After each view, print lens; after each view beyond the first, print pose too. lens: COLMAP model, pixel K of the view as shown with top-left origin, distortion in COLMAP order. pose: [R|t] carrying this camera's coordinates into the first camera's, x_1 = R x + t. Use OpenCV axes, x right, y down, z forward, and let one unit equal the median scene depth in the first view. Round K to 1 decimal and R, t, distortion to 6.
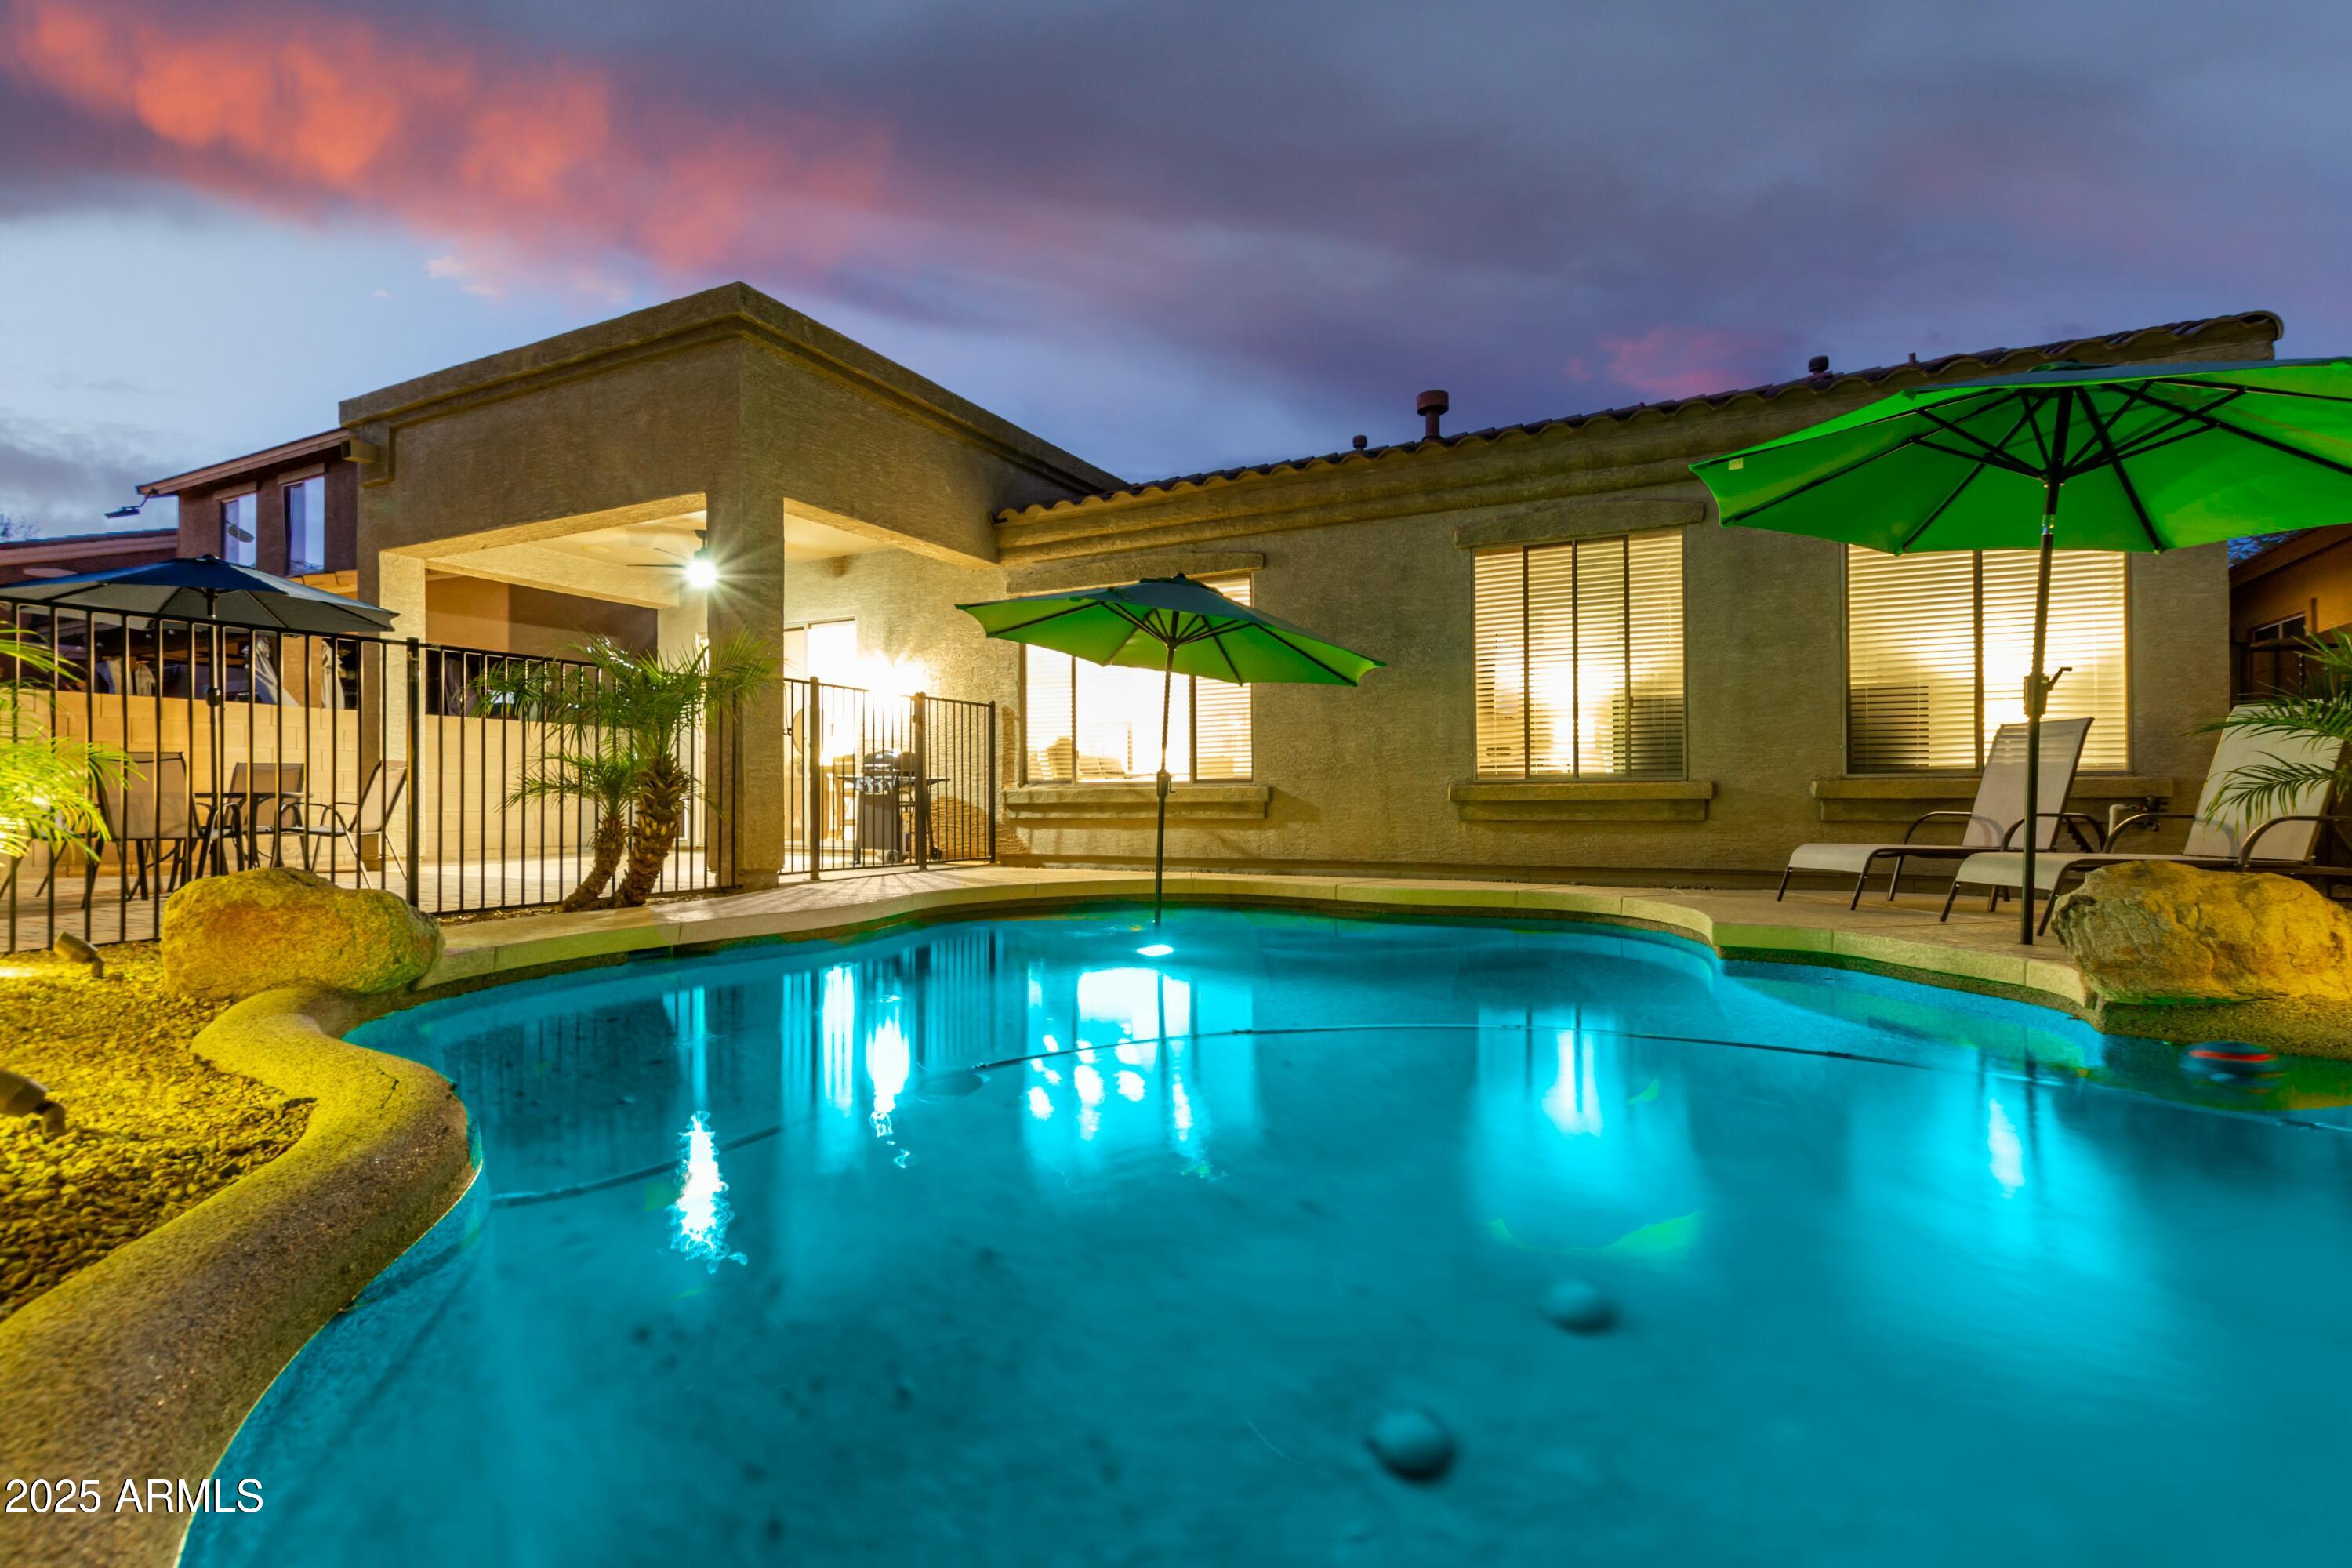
lens RADIAL K [[1097.4, 0, 1198.3], [0, 1097.4, 786.8], [0, 0, 1]] dist [0.003997, 0.000059]
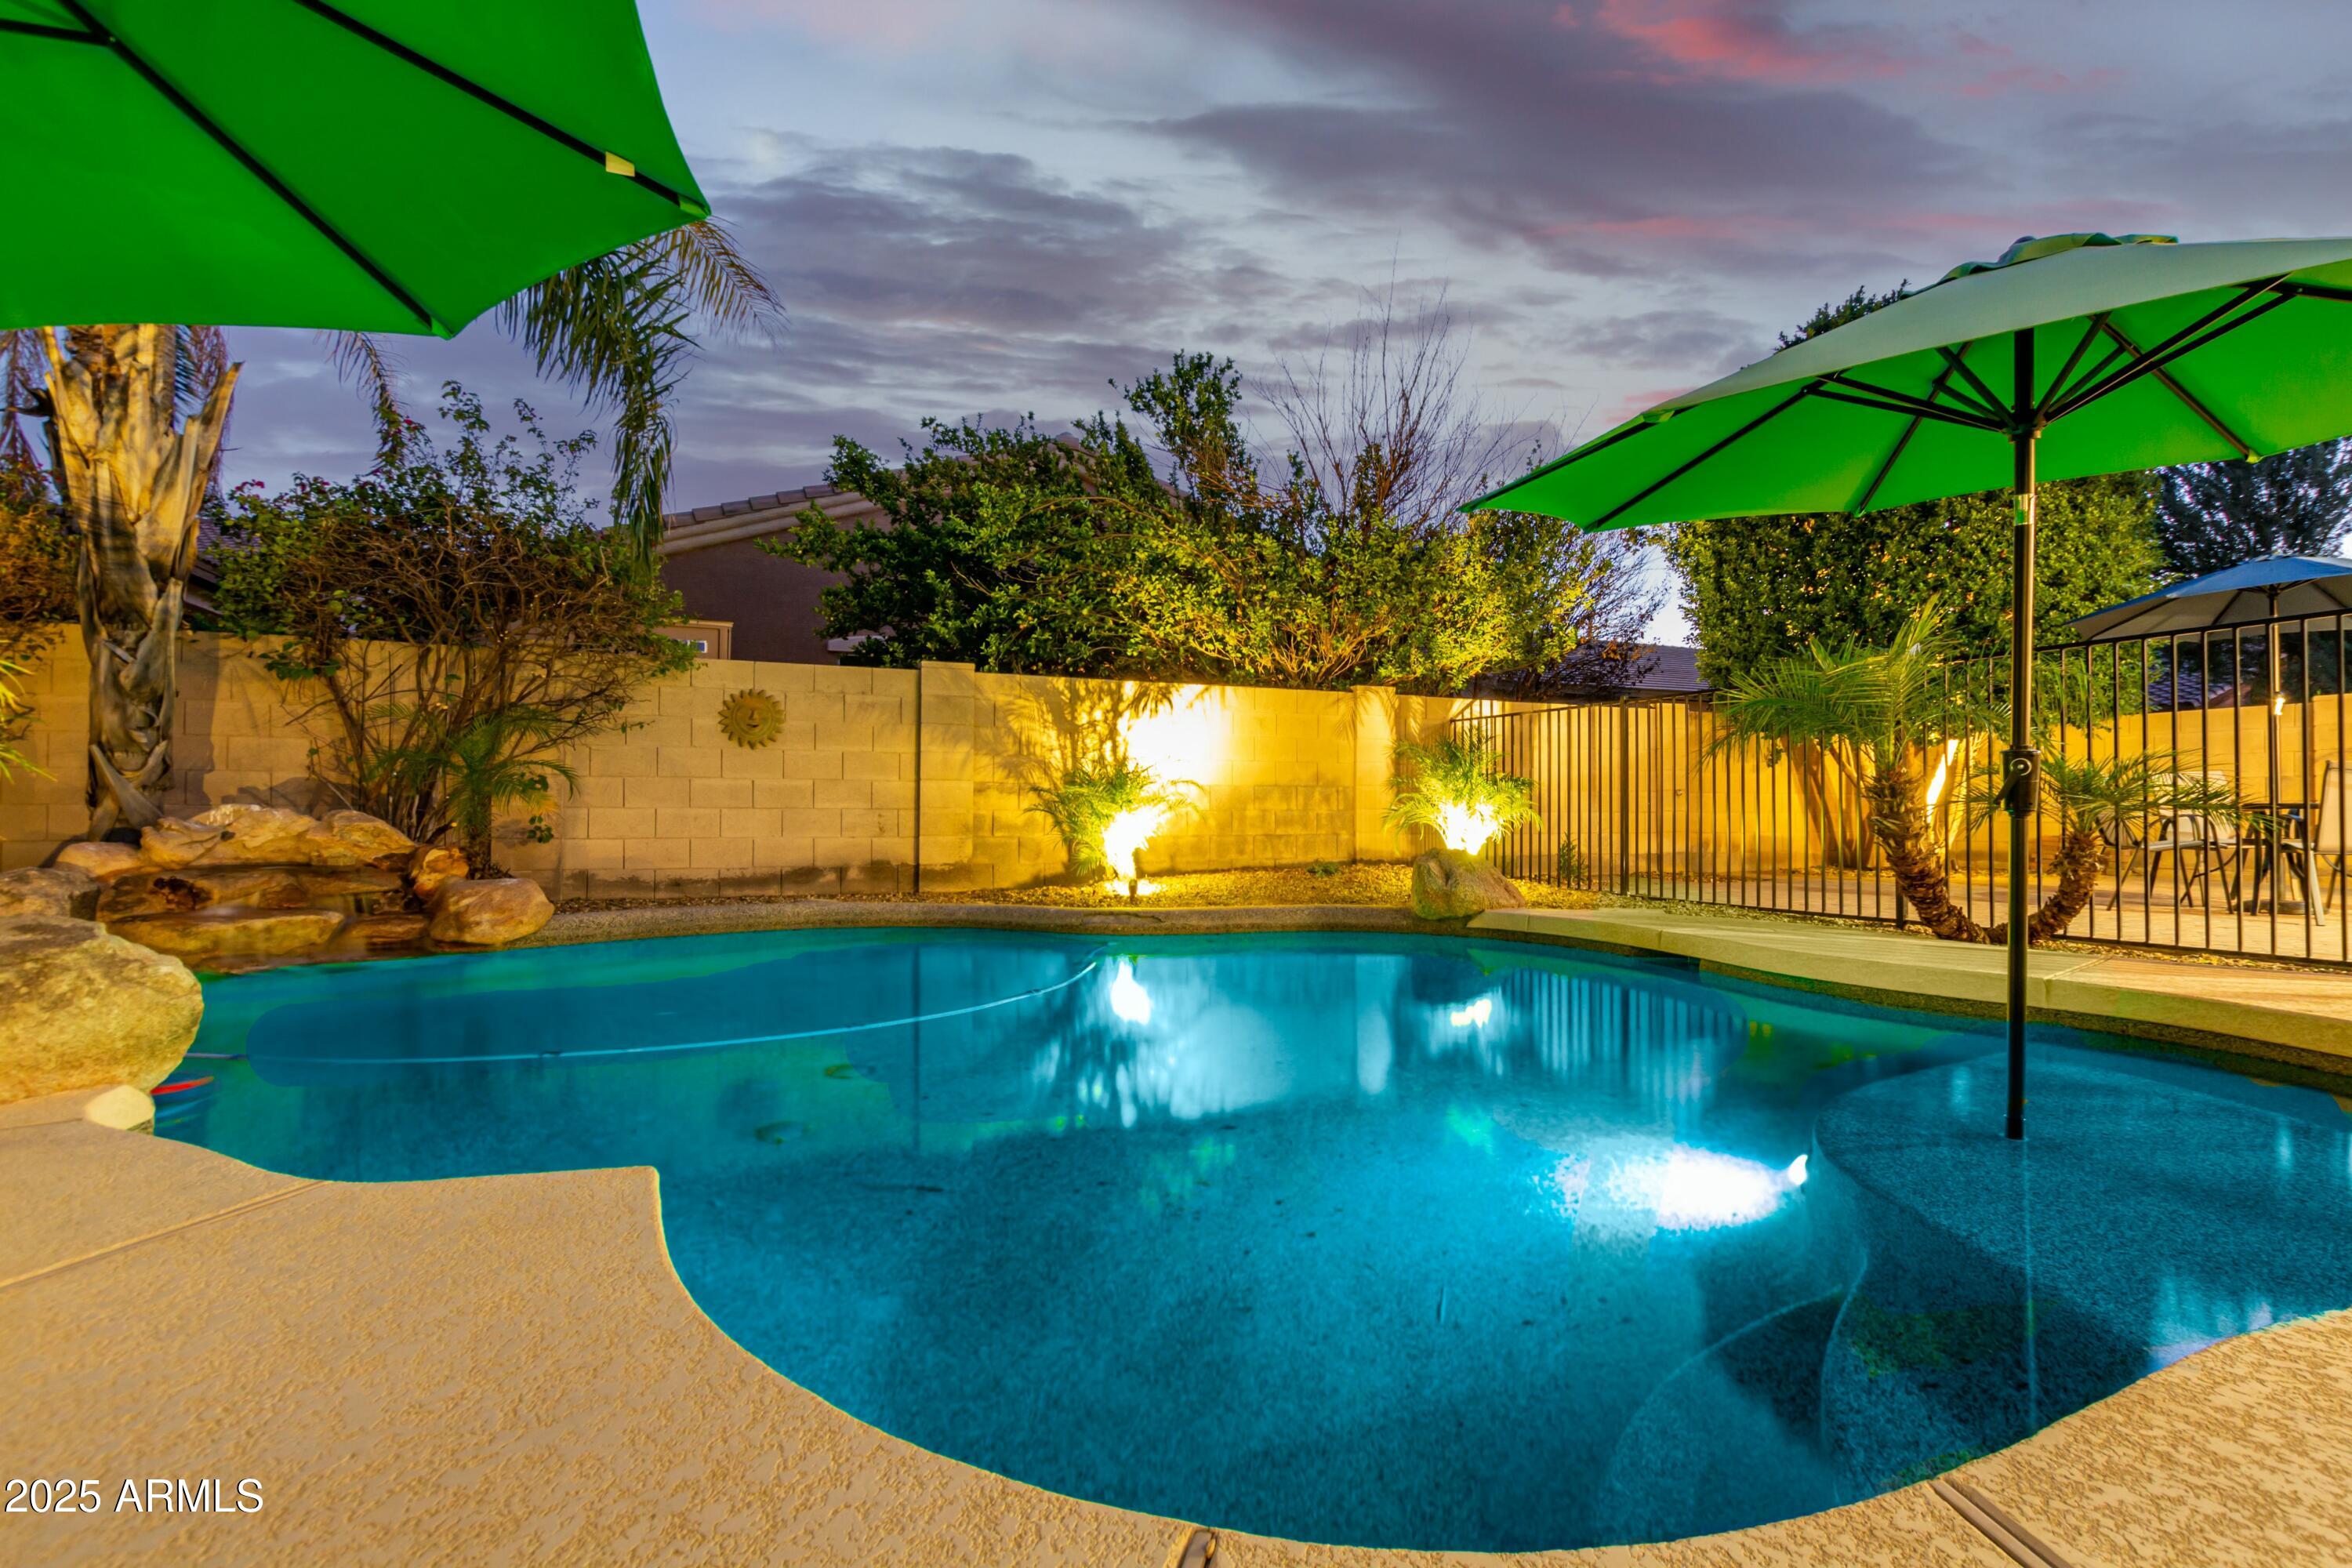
lens RADIAL K [[1076.0, 0, 1185.8], [0, 1076.0, 799.8], [0, 0, 1]] dist [0.001372, -0.001590]
pose [[-0.654785, -0.005734, -0.755794, 0.309181], [0.010692, 0.999801, -0.016848, 0.005791], [0.755740, -0.019113, -0.654593, 0.672829]]
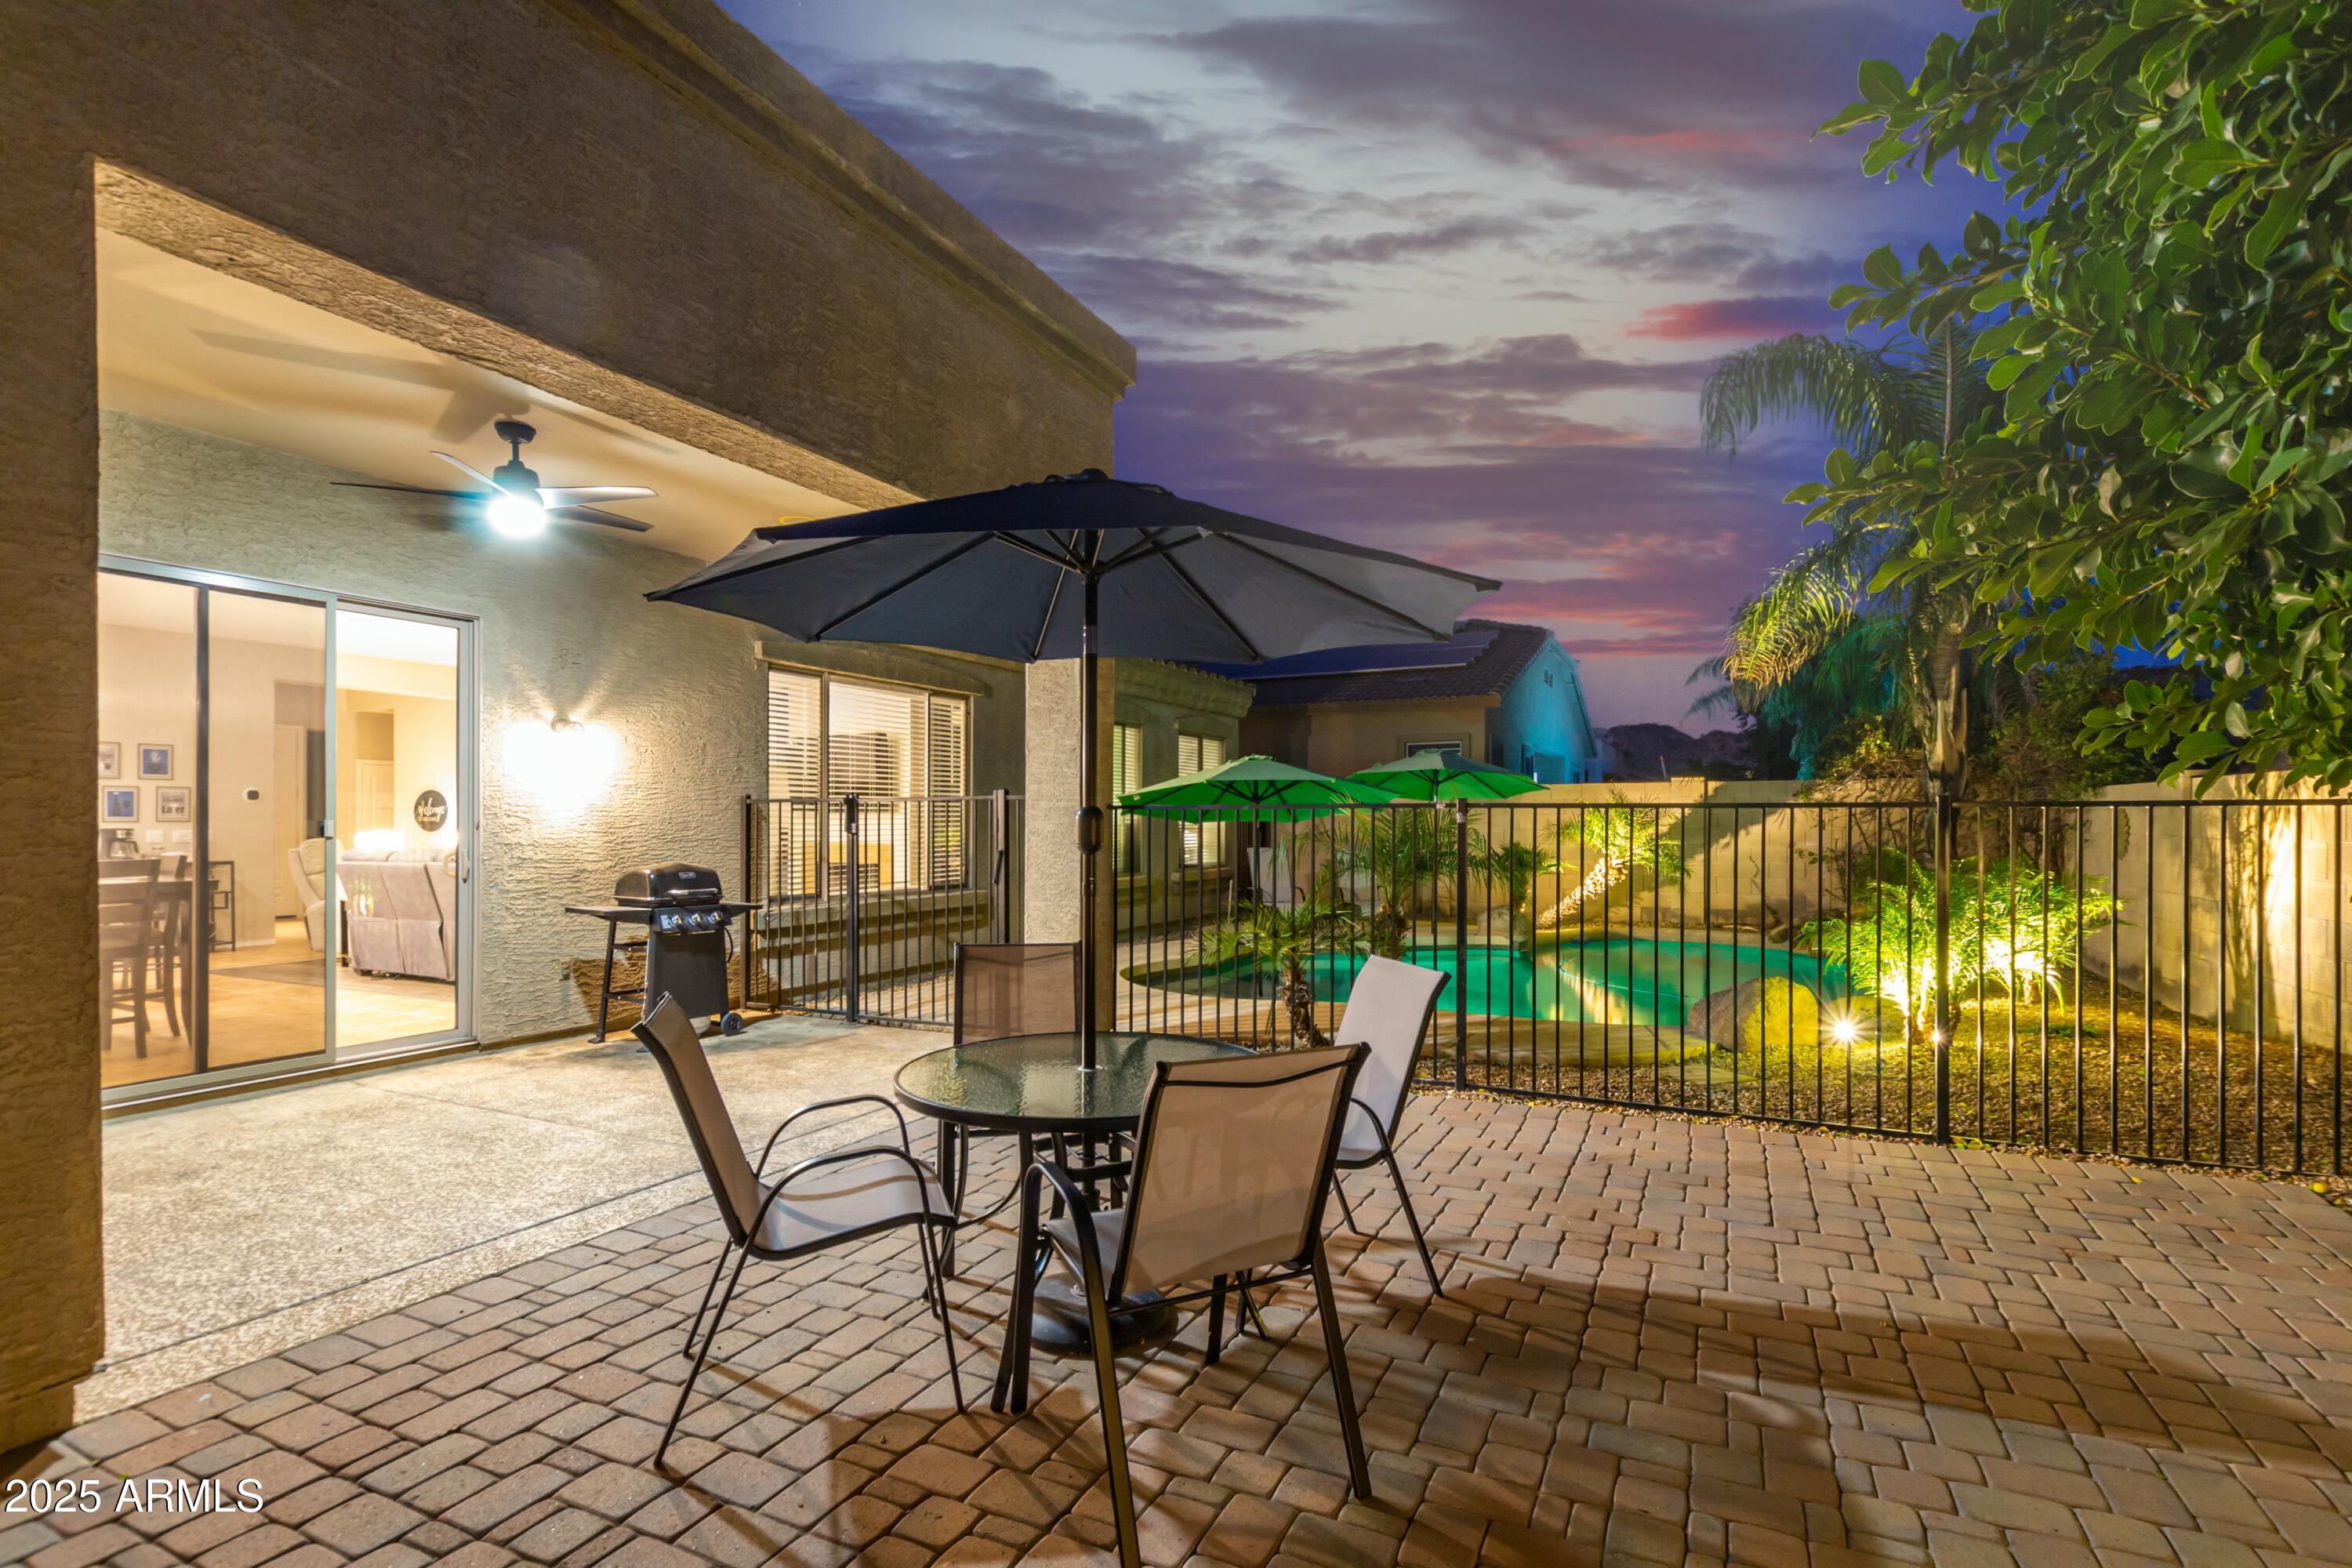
lens RADIAL K [[1084.7, 0, 1222.2], [0, 1084.7, 816.7], [0, 0, 1]] dist [-0.000896, -0.000532]
pose [[-0.024119, 0.007581, 0.999680, -0.971700], [-0.014292, 0.999866, -0.007927, -0.064142], [-0.999607, -0.014479, -0.024008, 0.725311]]
